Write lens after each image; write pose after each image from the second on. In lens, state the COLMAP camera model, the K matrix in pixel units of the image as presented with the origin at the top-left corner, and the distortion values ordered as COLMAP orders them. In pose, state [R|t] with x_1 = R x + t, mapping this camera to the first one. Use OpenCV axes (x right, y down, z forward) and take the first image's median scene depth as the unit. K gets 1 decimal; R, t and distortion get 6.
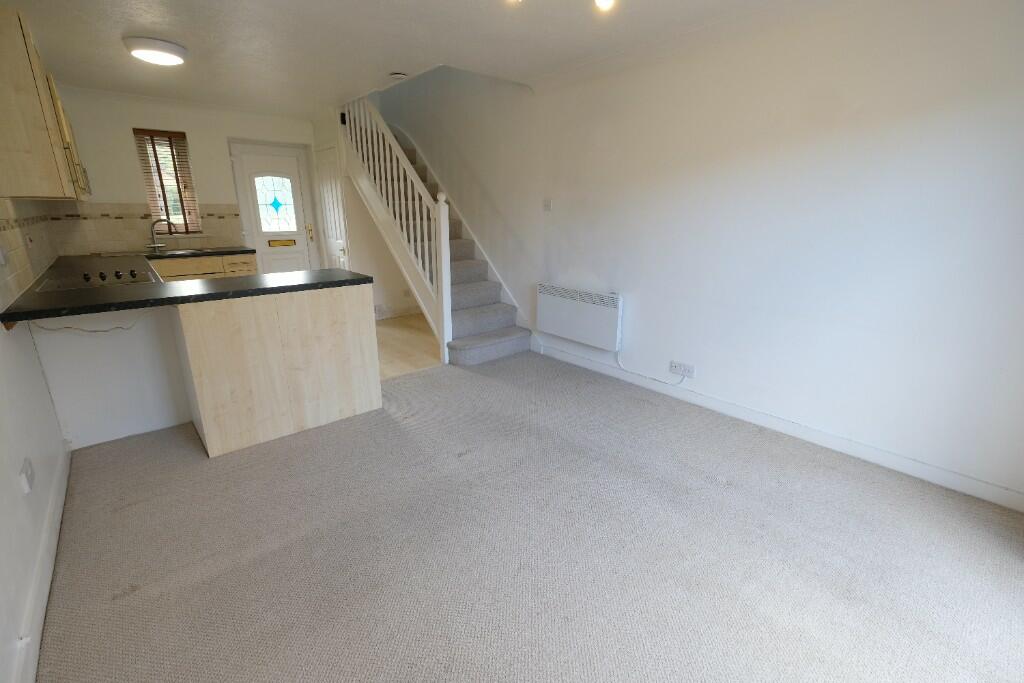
lens RADIAL K [[447.5, 0, 512.0], [0, 447.5, 341.5], [0, 0, 1]] dist [-0.001688, 0.000052]
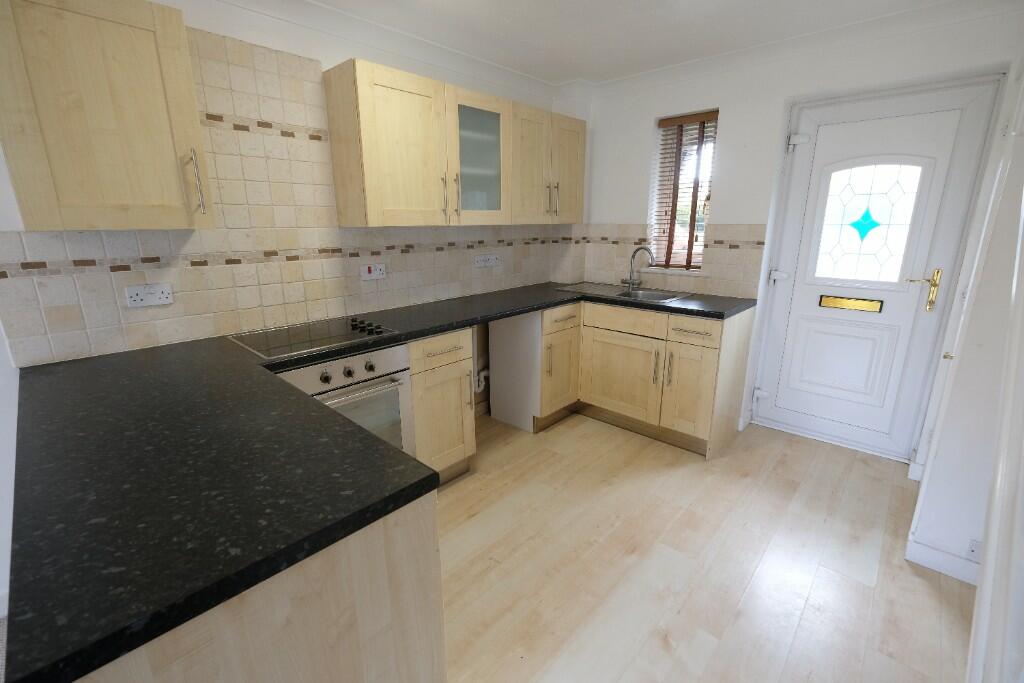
lens RADIAL K [[447.5, 0, 512.0], [0, 447.5, 341.5], [0, 0, 1]] dist [-0.001688, 0.000052]
pose [[0.092933, 0.261233, -0.960792, -0.087507], [-0.275511, 0.934036, 0.227310, -0.223128], [0.956795, 0.243584, 0.158776, 0.683852]]
